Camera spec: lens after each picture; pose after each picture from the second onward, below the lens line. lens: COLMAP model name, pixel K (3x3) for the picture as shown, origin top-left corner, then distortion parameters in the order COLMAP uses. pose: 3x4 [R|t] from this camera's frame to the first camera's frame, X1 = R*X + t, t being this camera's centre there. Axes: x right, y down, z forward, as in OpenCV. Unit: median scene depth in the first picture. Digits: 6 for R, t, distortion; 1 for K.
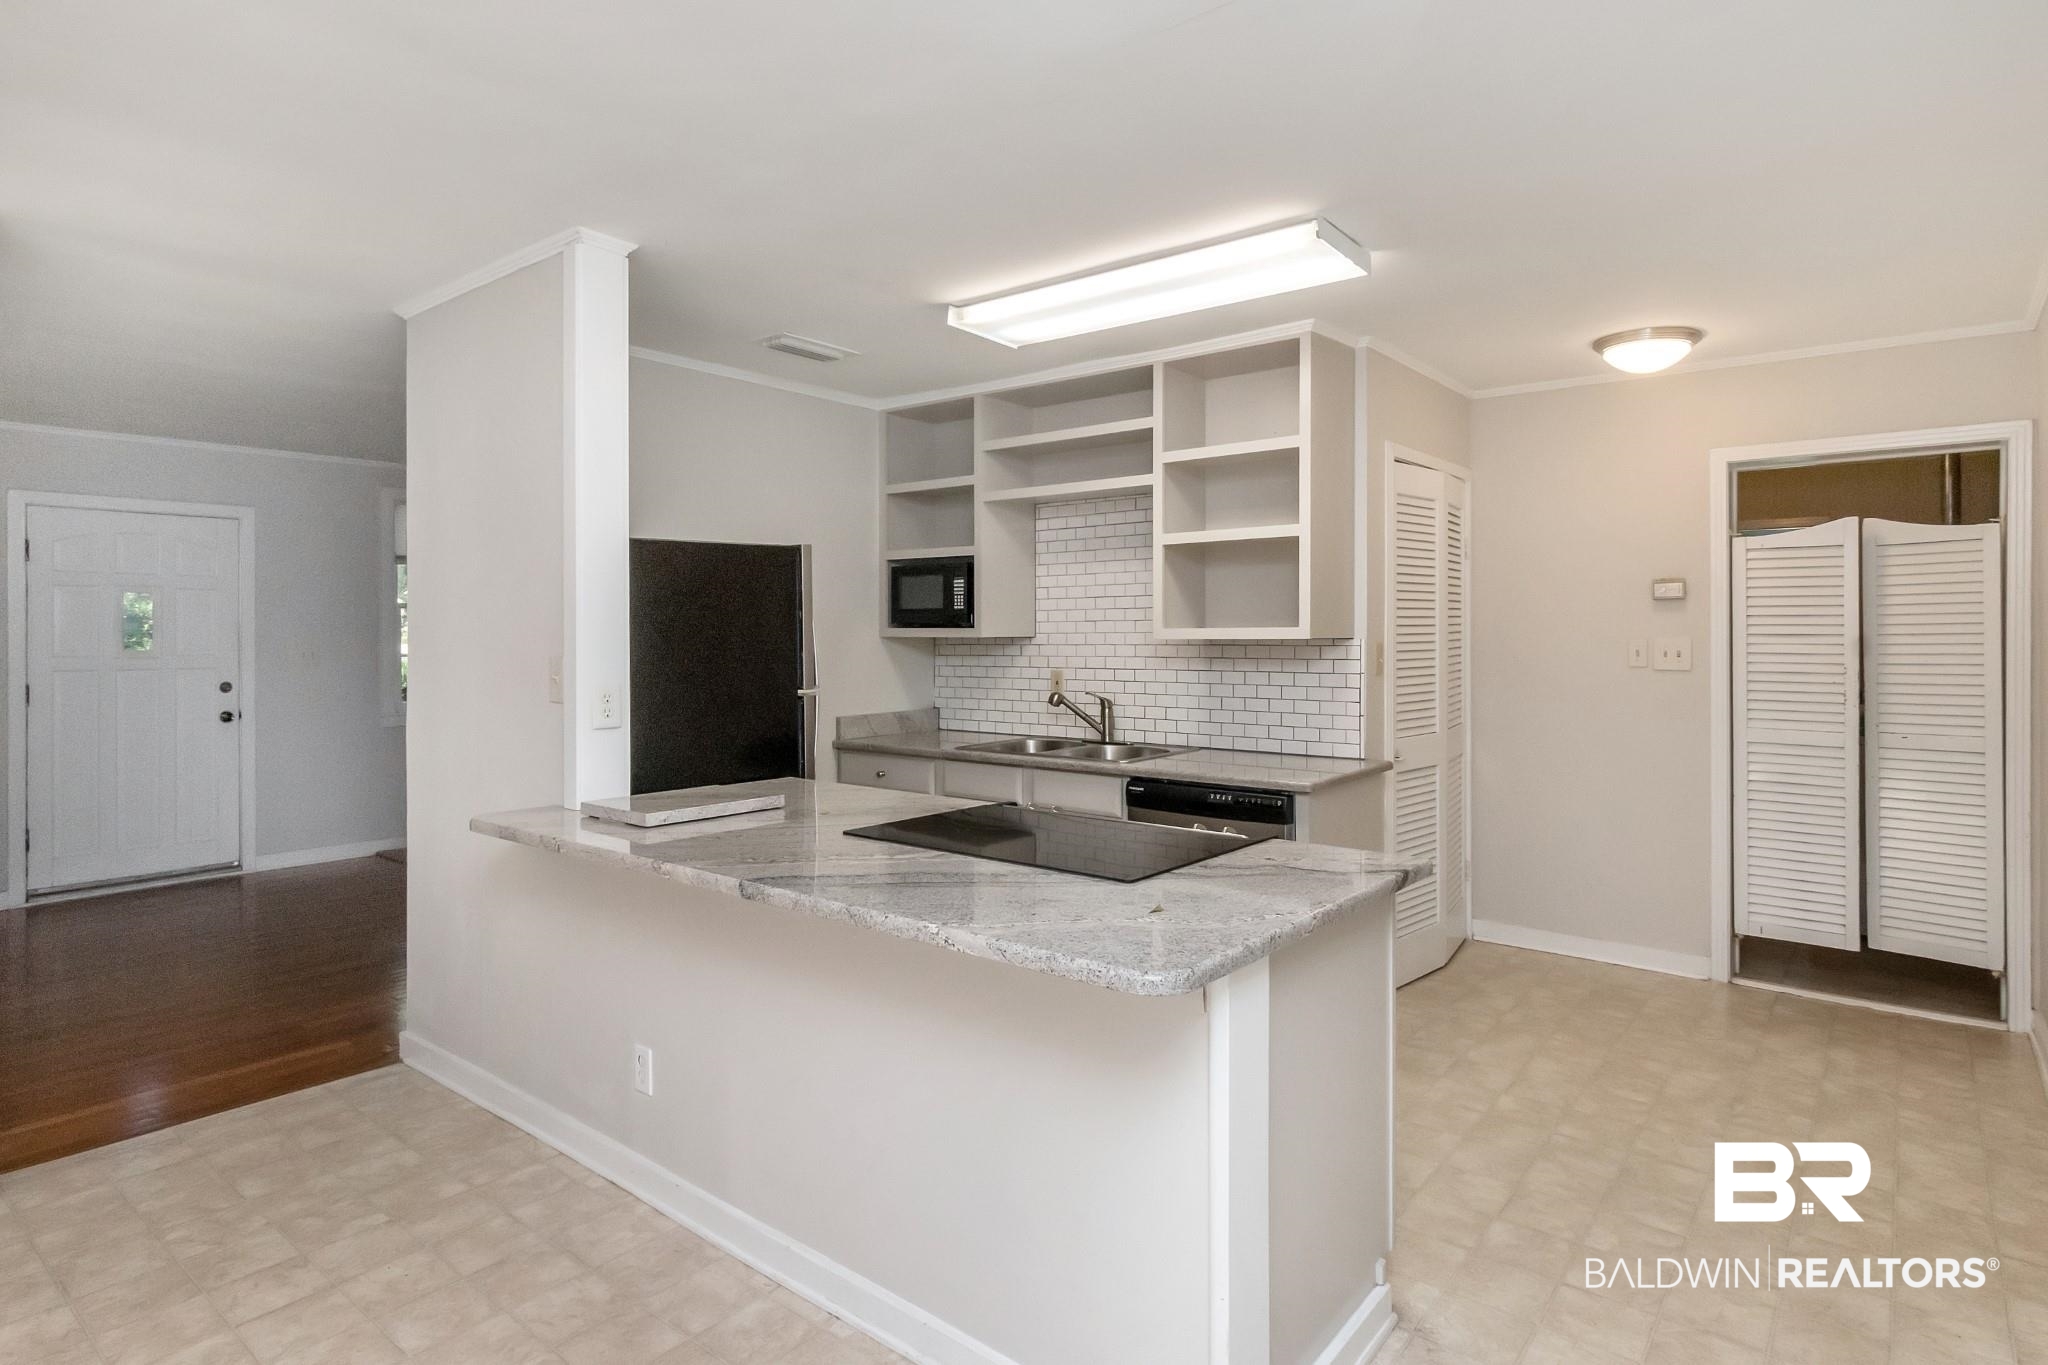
lens RADIAL K [[1103.4, 0, 1016.9], [0, 1103.4, 657.7], [0, 0, 1]] dist [0.002564, 0.000007]
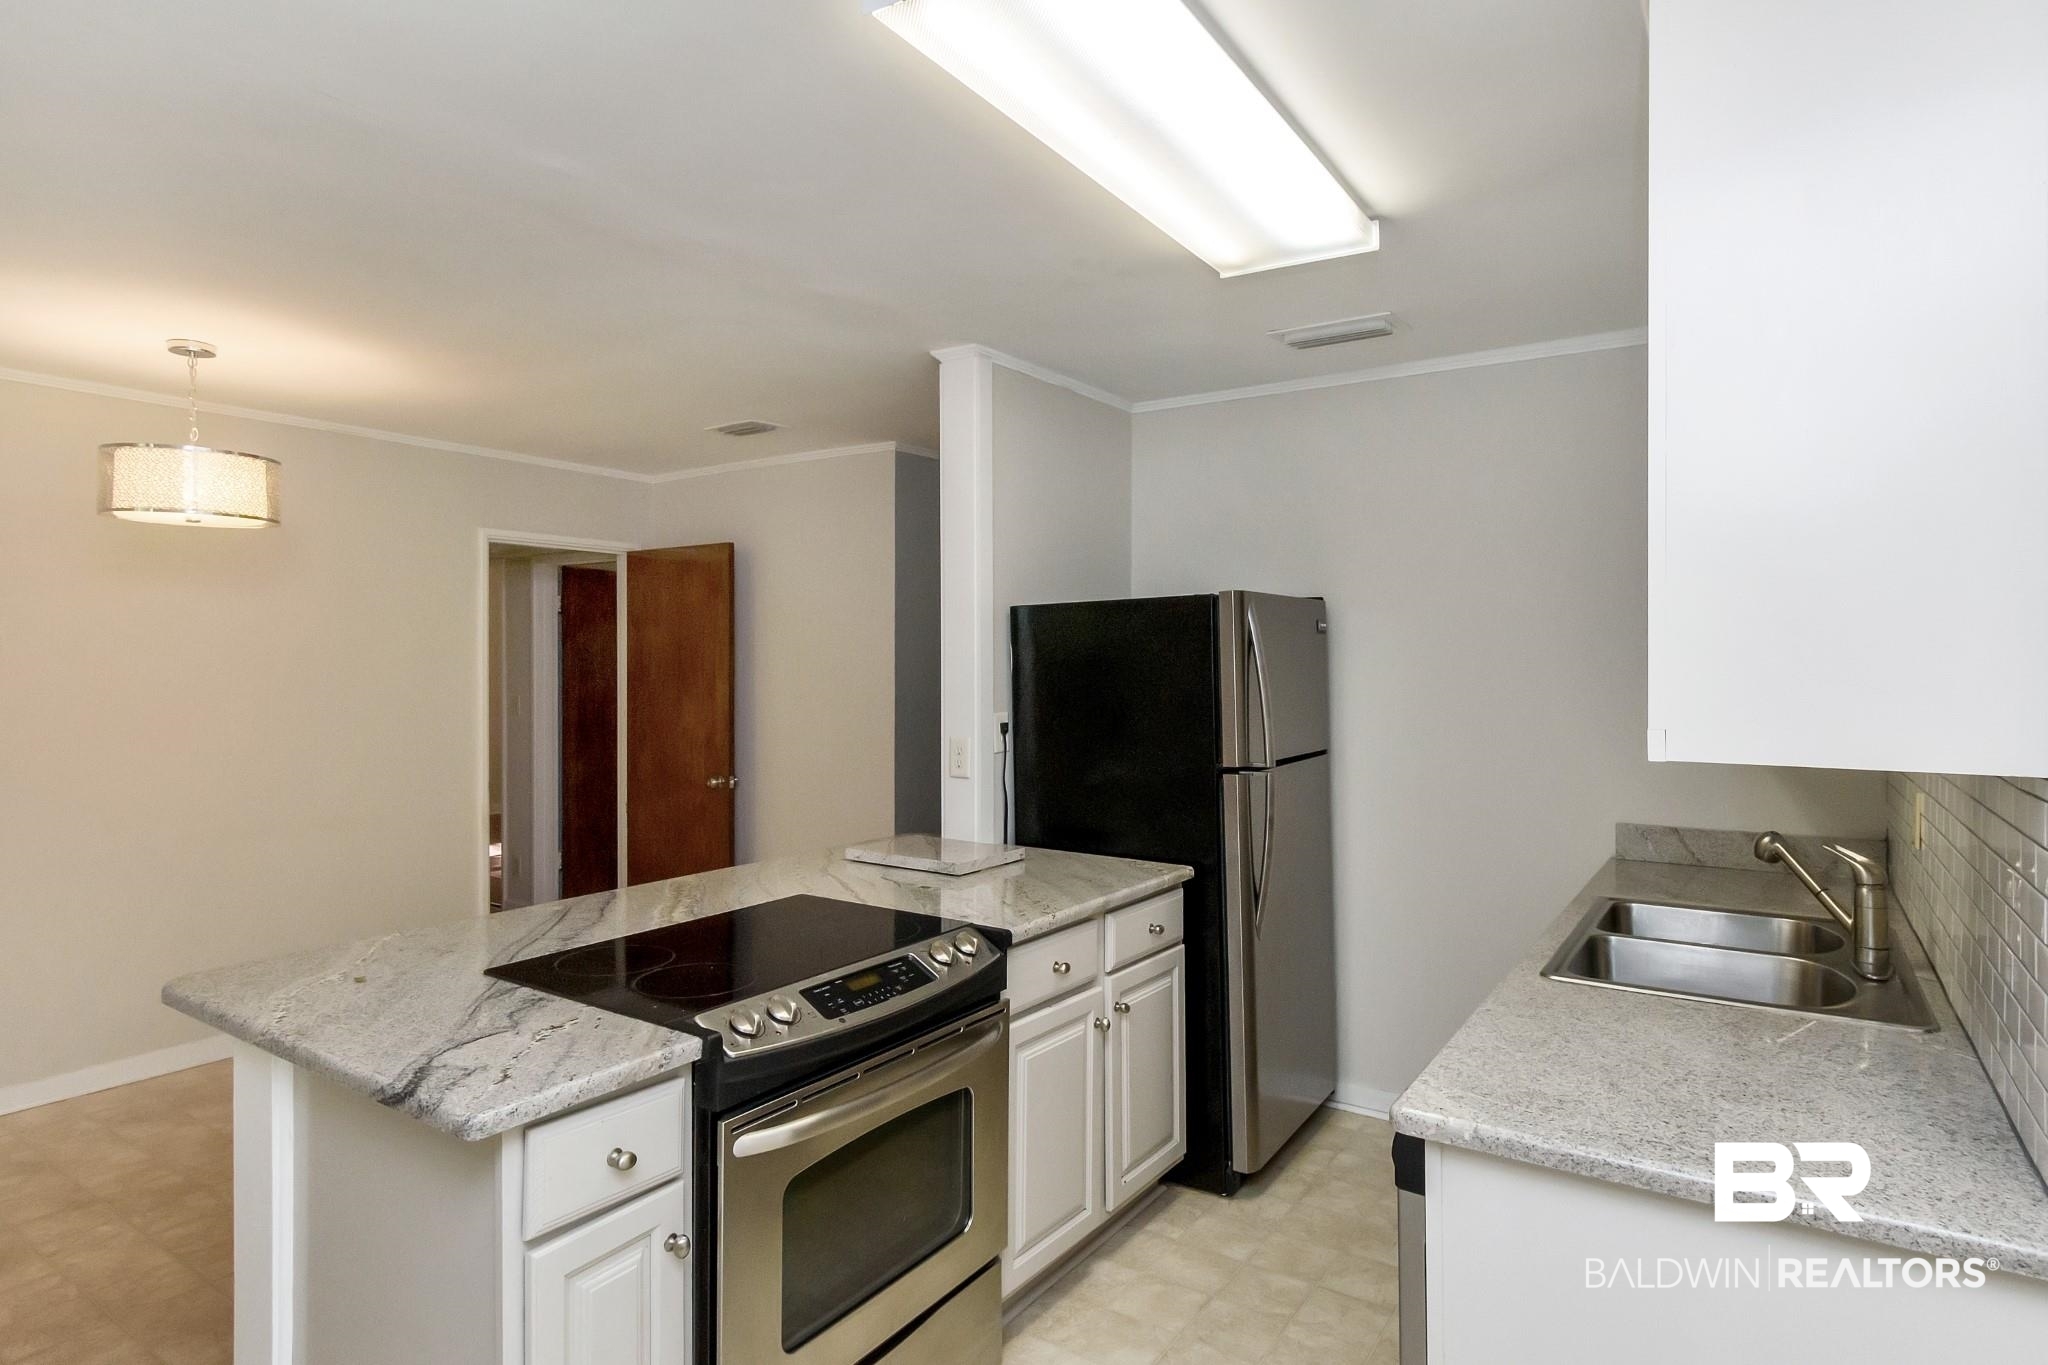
lens RADIAL K [[1103.4, 0, 1016.9], [0, 1103.4, 657.7], [0, 0, 1]] dist [0.002564, 0.000007]
pose [[0.088092, -0.004263, -0.996103, 0.526153], [-0.026064, 0.999639, -0.006583, -0.035790], [0.995771, 0.026542, 0.087949, 0.656891]]
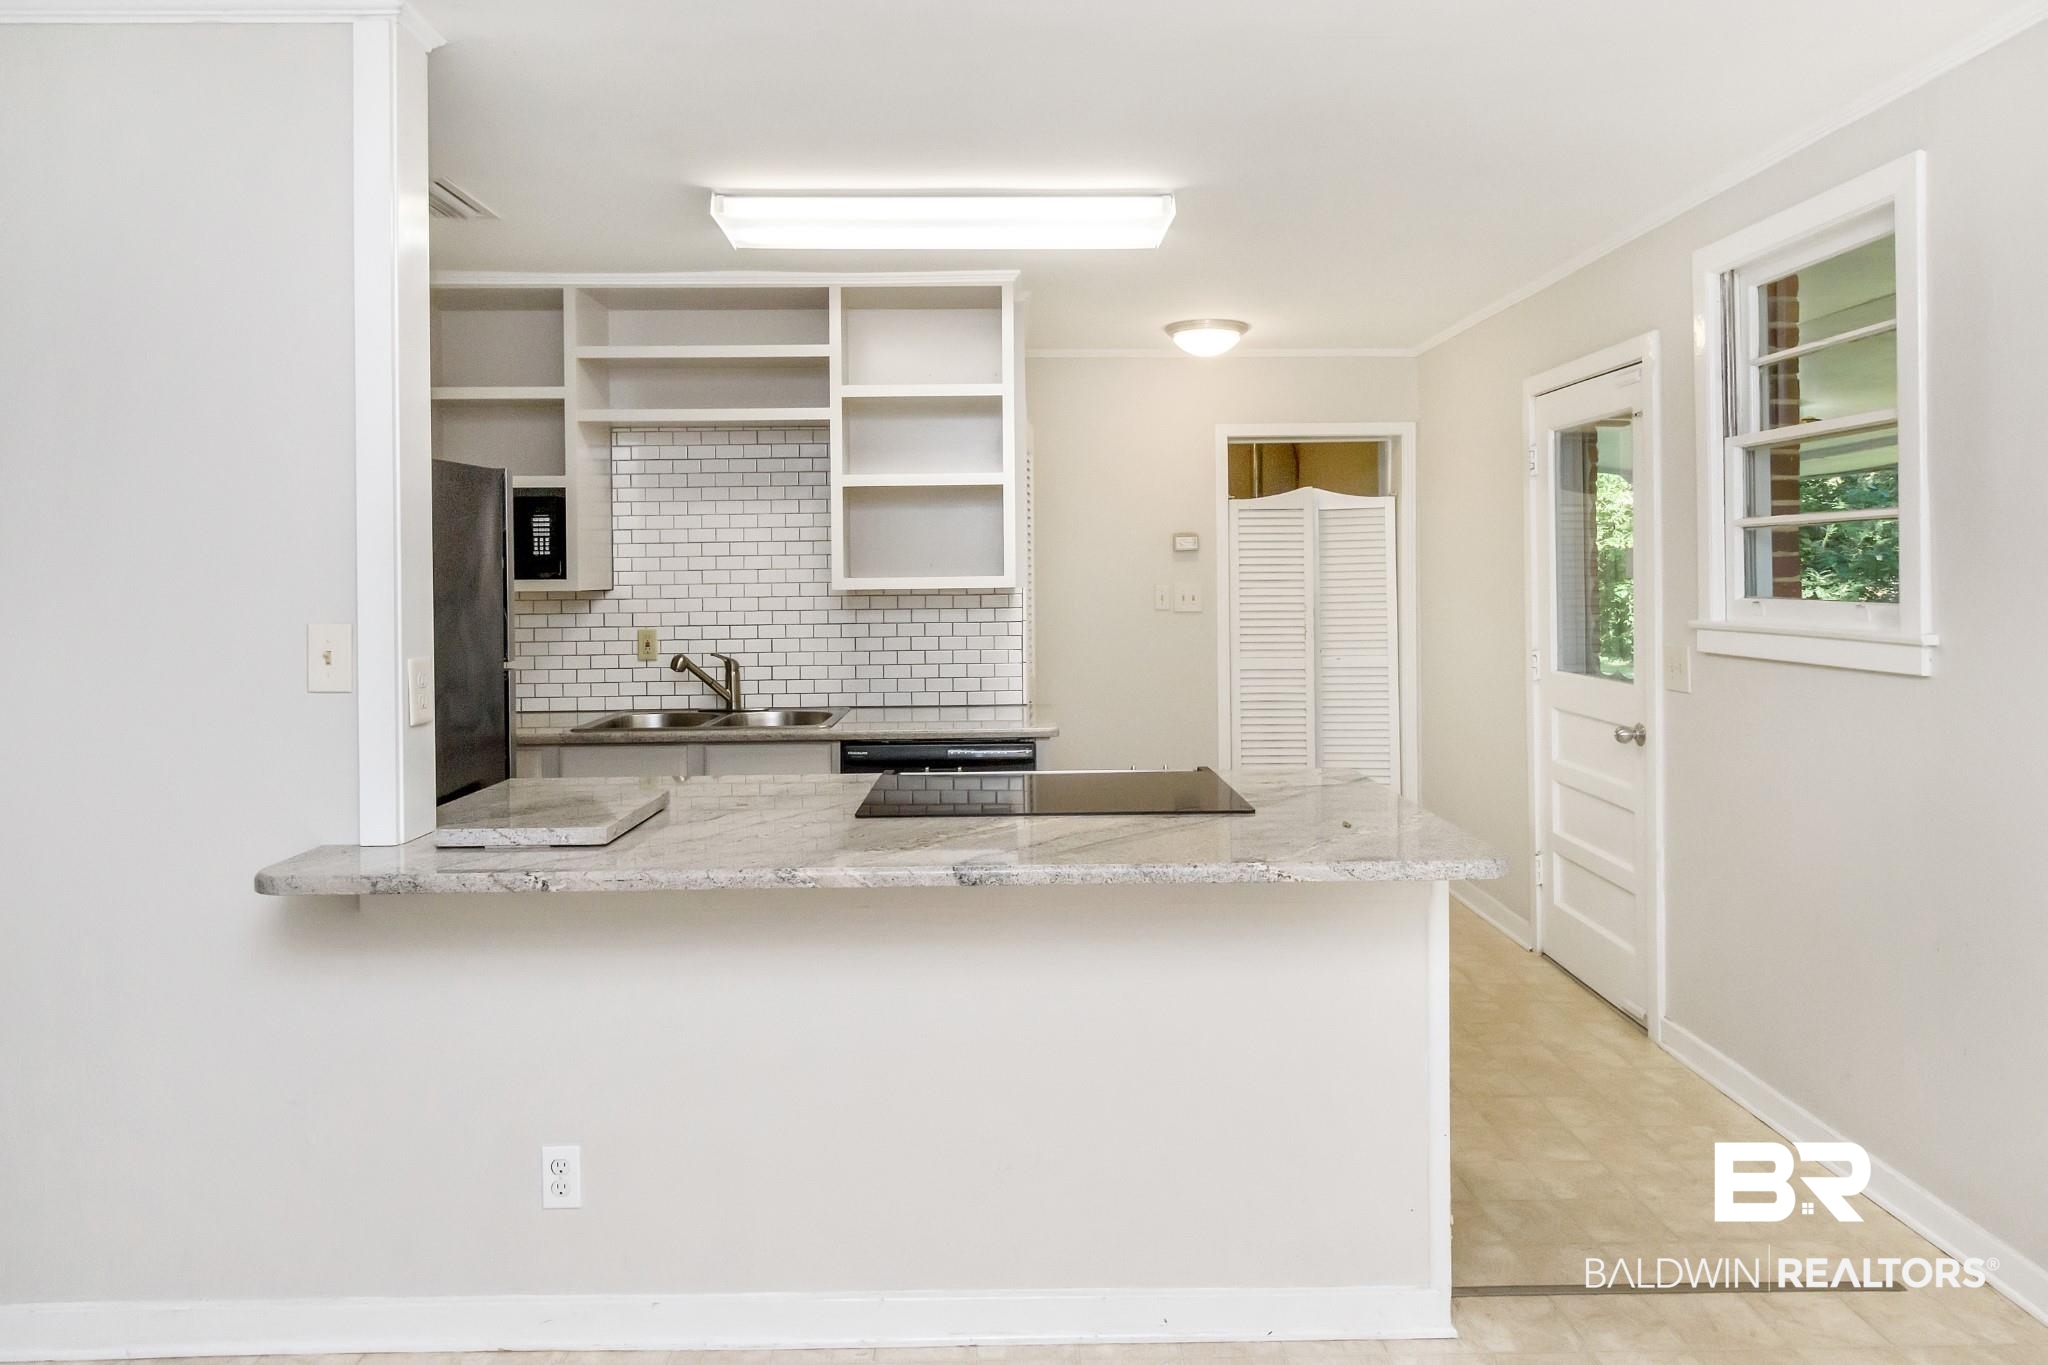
lens RADIAL K [[1269.0, 0, 1029.4], [0, 1269.0, 610.3], [0, 0, 1]] dist [-0.004630, -0.001052]
pose [[0.762936, -0.021906, 0.646102, -0.410028], [0.023188, 0.999710, 0.006514, -0.002863], [-0.646057, 0.010012, 0.763223, 0.094344]]
